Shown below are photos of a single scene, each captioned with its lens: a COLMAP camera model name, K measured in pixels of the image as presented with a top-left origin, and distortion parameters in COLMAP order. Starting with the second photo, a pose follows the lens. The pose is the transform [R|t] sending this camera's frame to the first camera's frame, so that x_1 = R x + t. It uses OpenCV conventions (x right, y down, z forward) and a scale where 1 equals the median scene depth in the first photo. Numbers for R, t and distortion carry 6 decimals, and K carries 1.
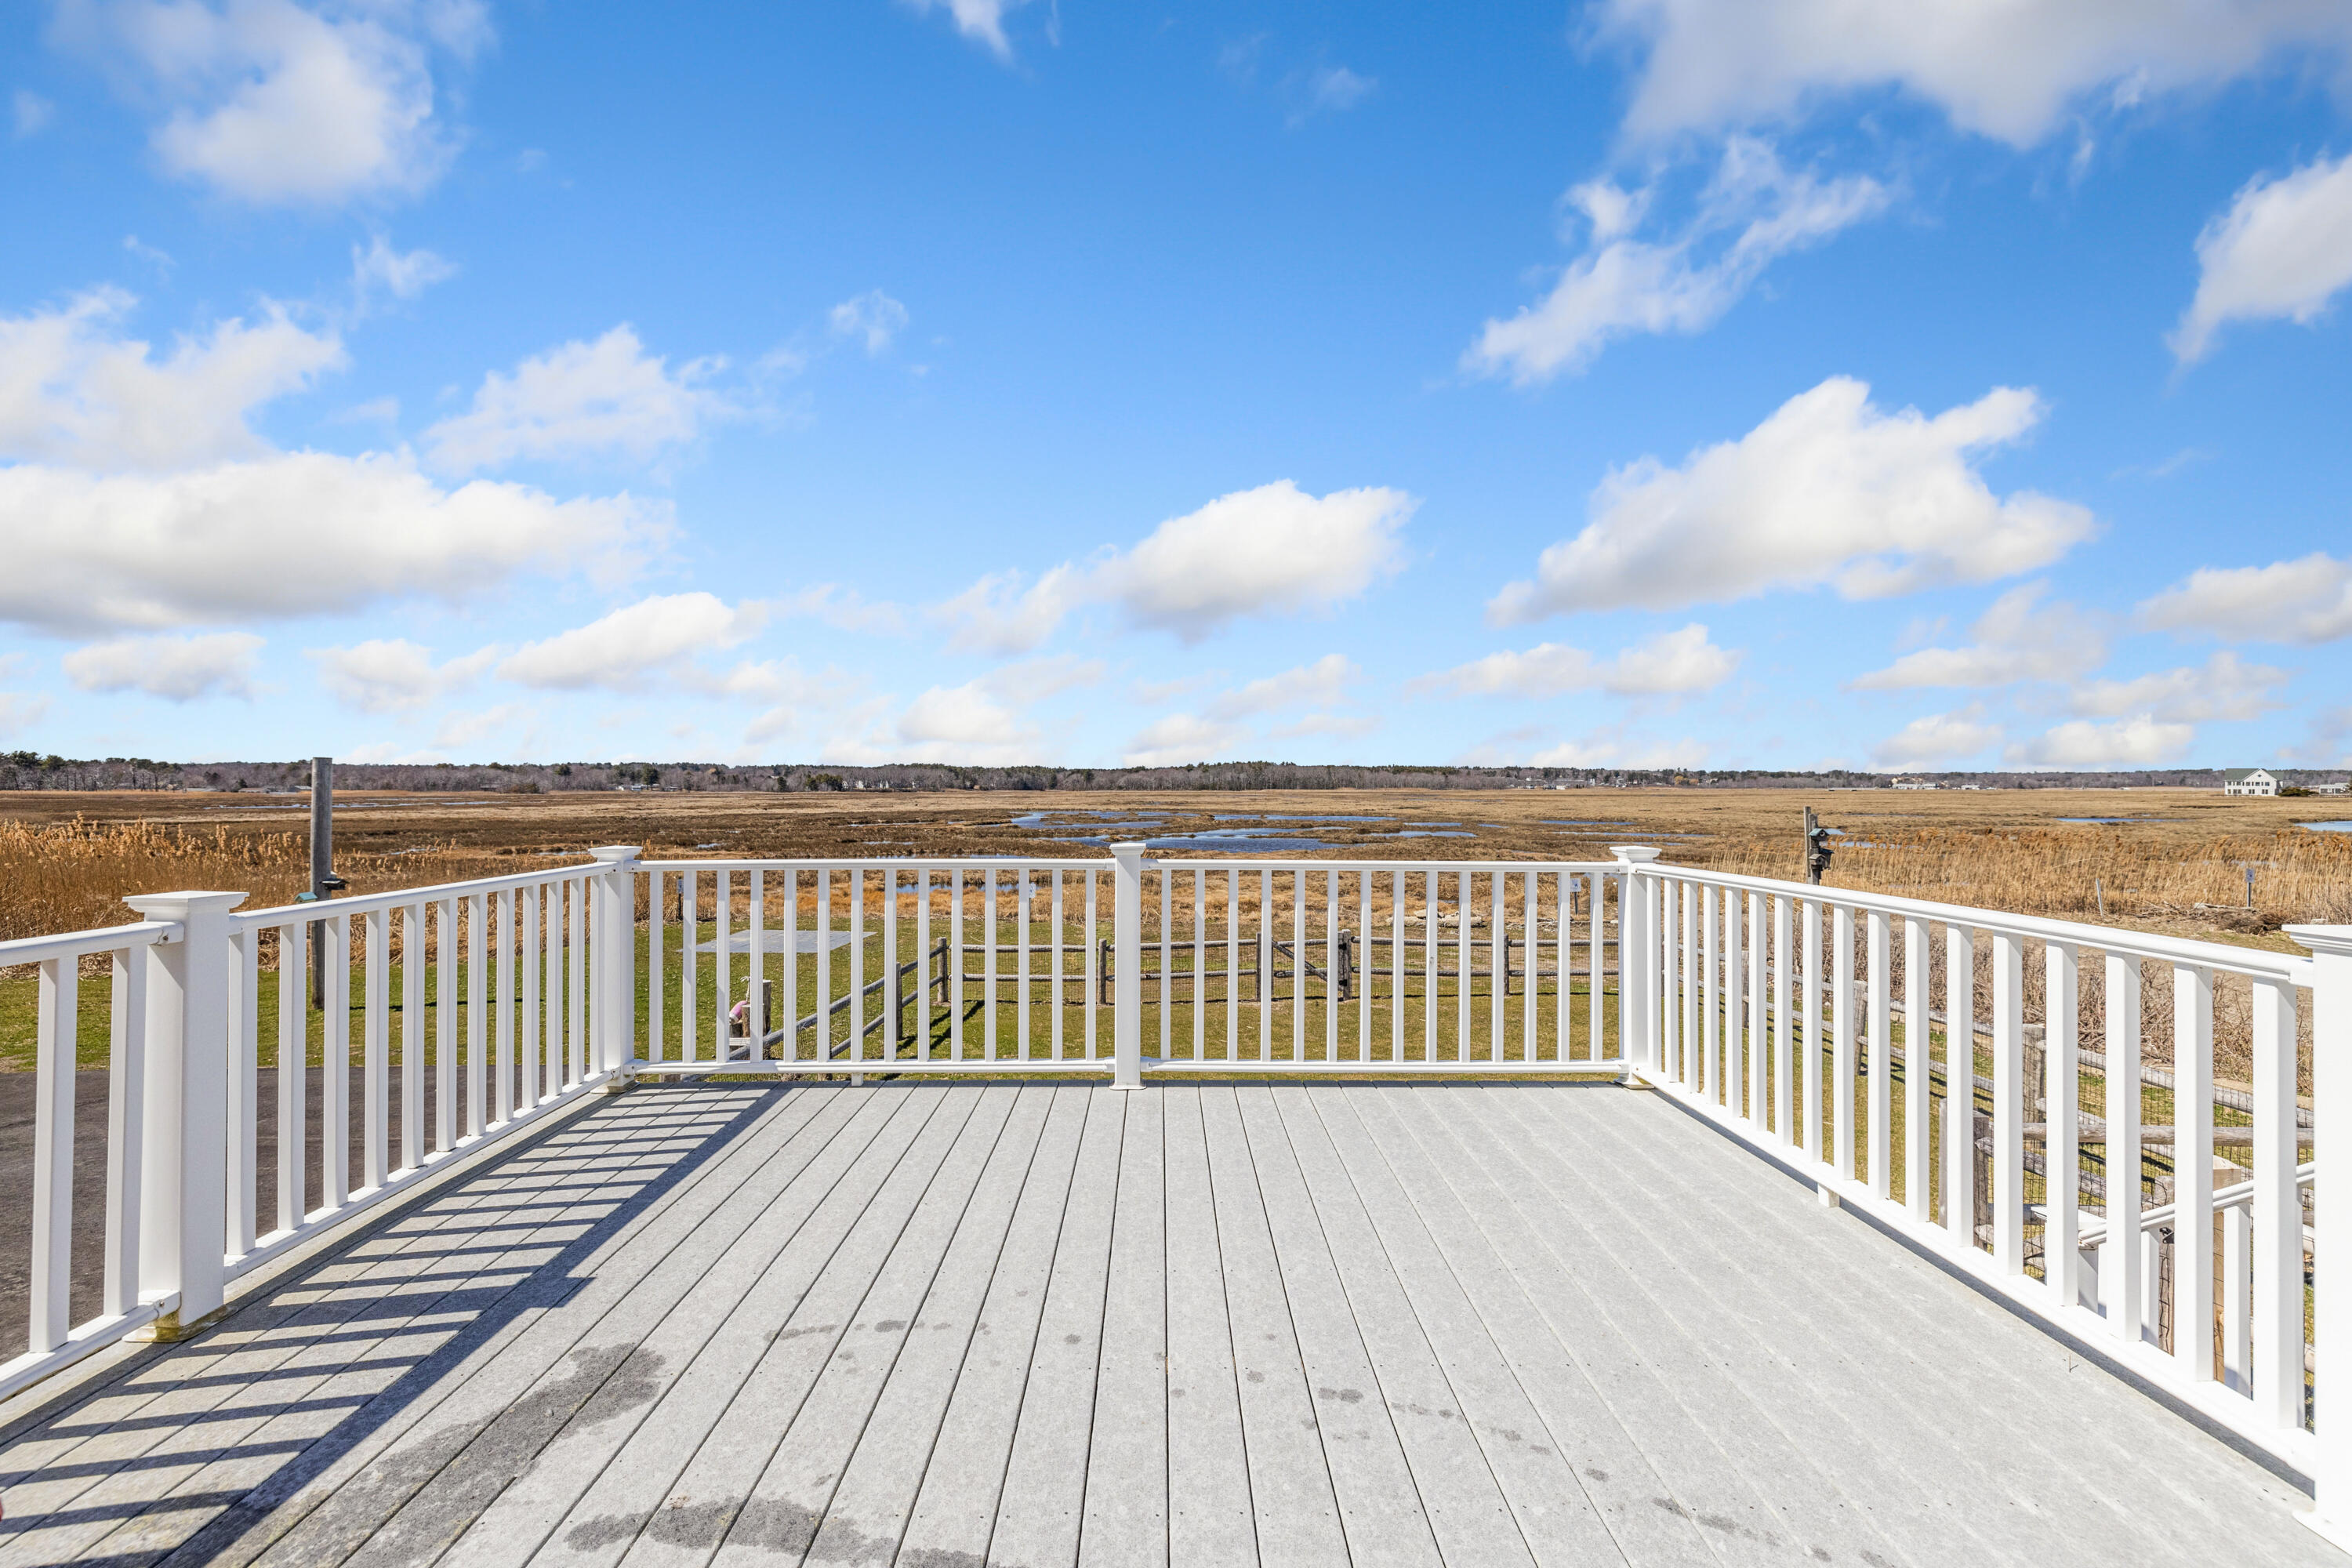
lens RADIAL K [[982.3, 0, 1169.9], [0, 982.3, 778.4], [0, 0, 1]] dist [-0.001093, 0.000209]
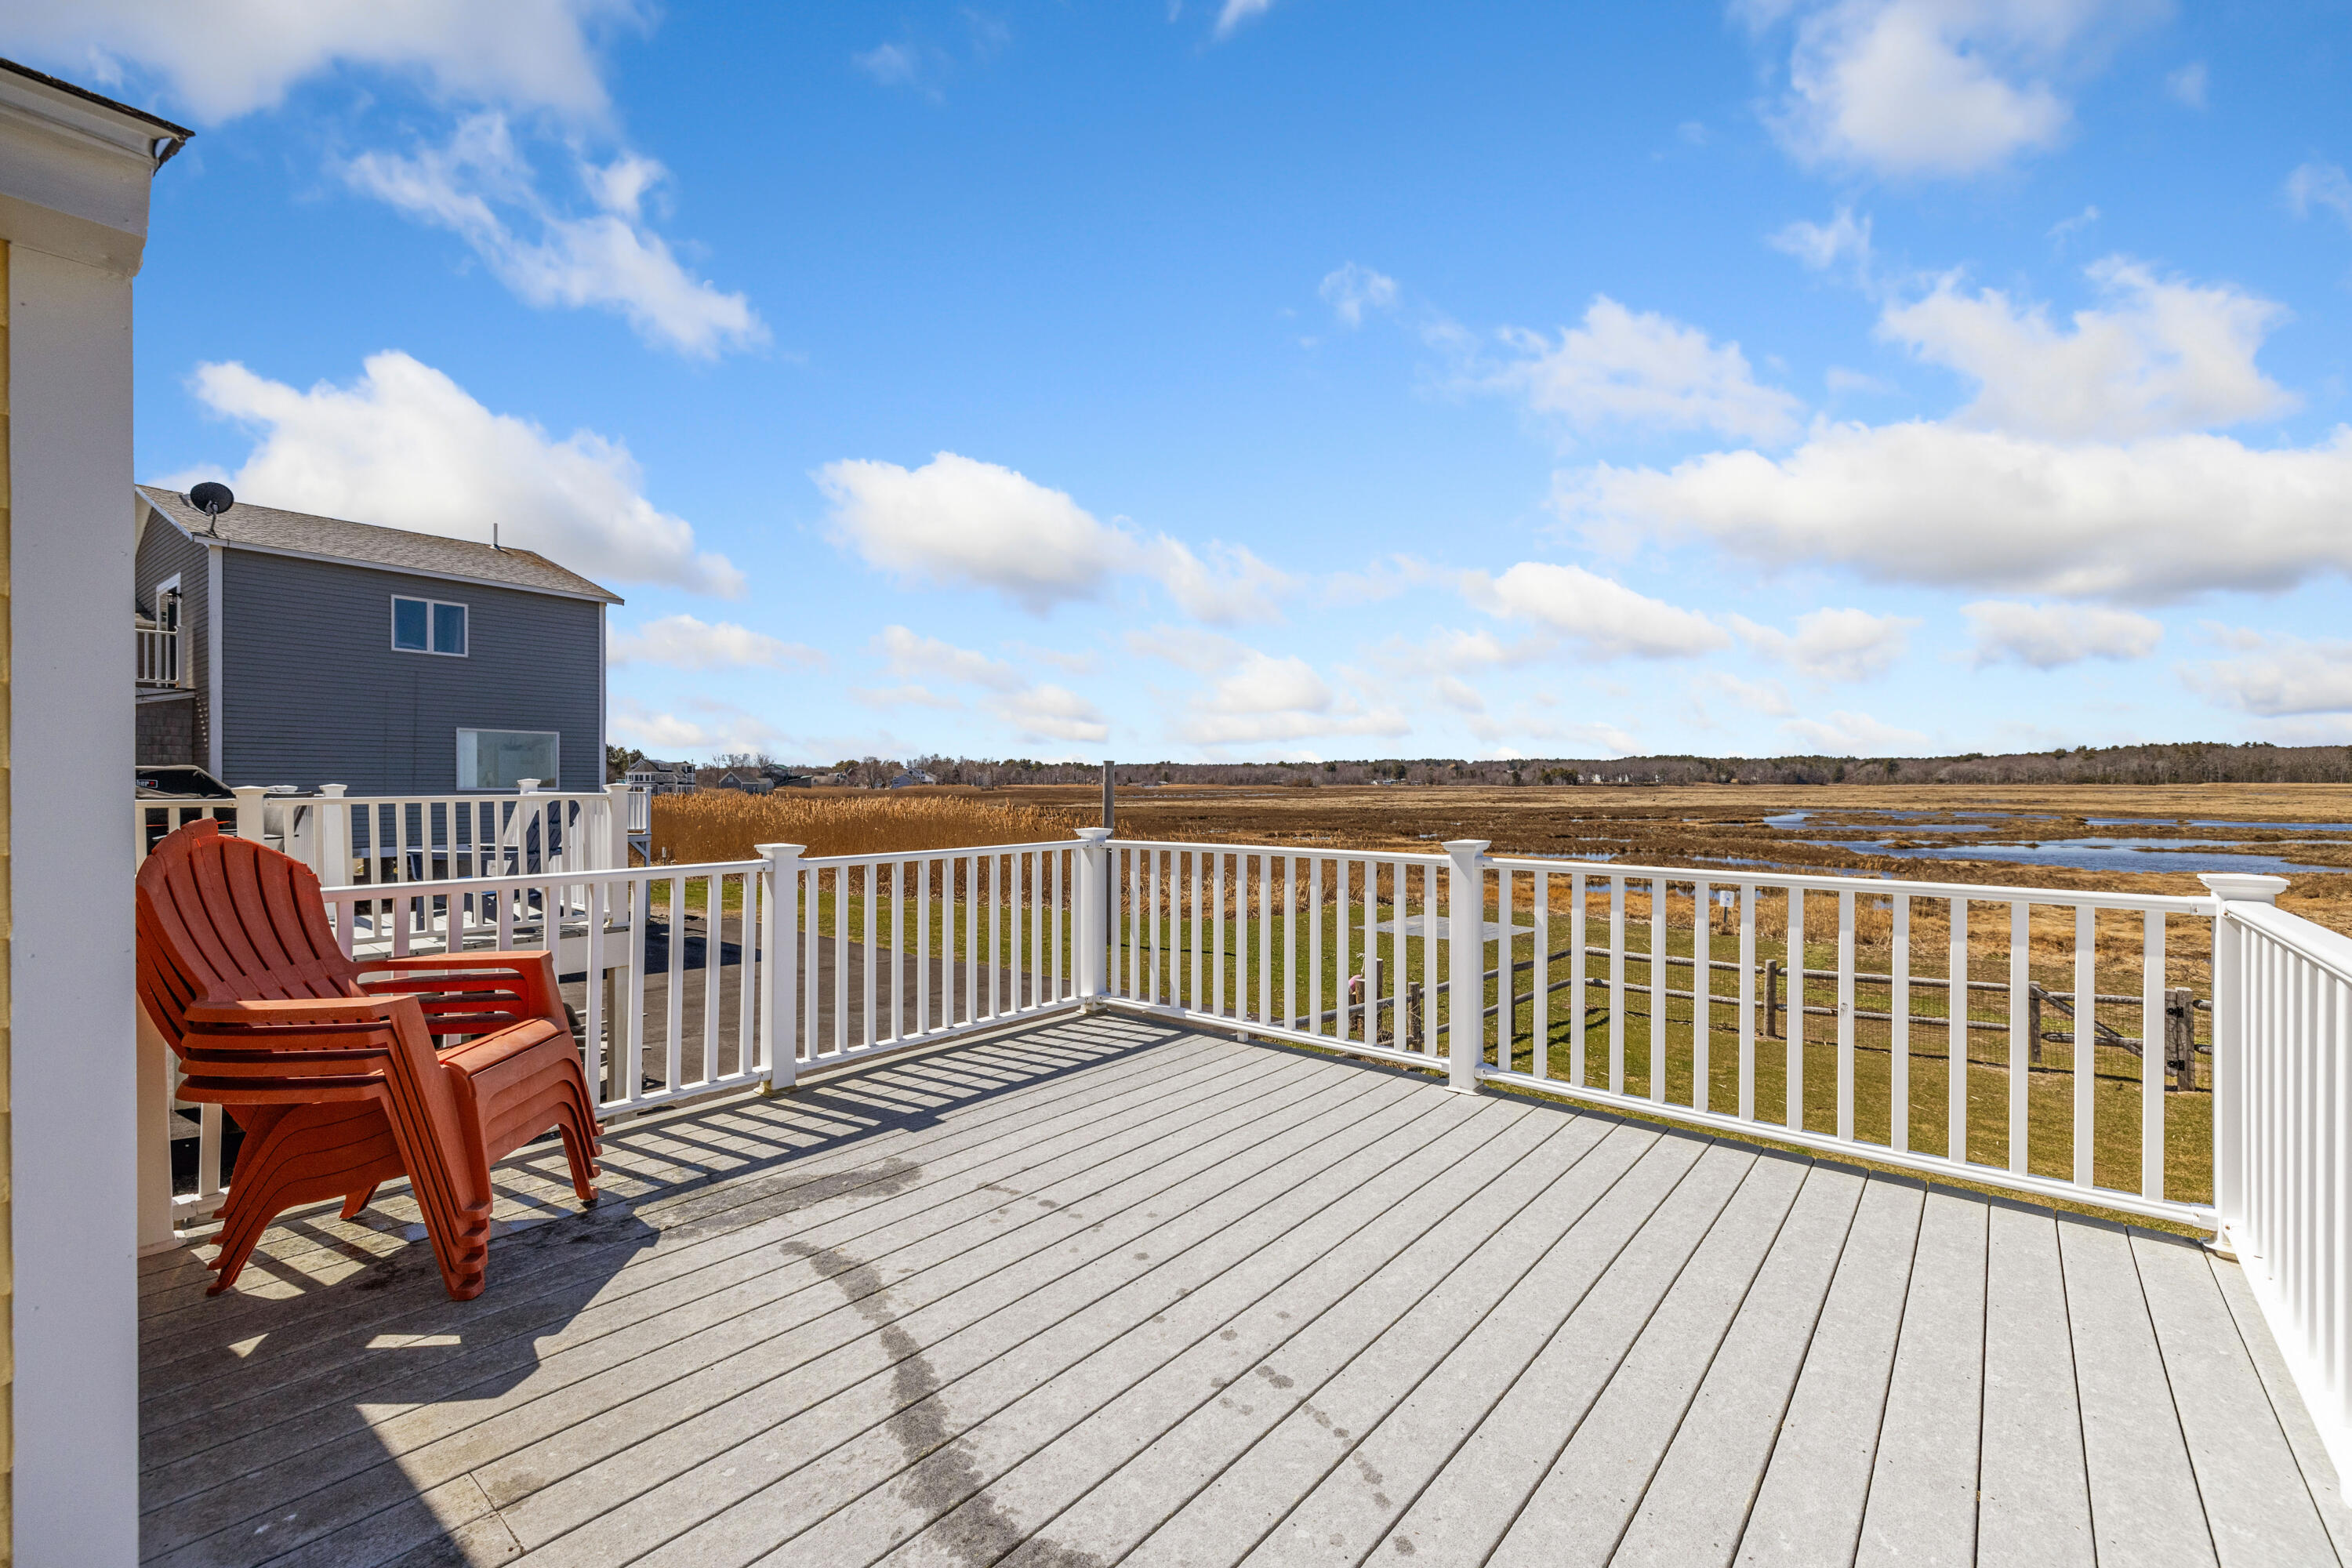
lens RADIAL K [[978.9, 0, 1168.8], [0, 978.9, 778.9], [0, 0, 1]] dist [0.000852, -0.000287]
pose [[0.752809, -0.003881, -0.658227, 0.102935], [0.008110, 0.999961, 0.003380, -0.000067], [0.658189, -0.007882, 0.752812, 0.022020]]
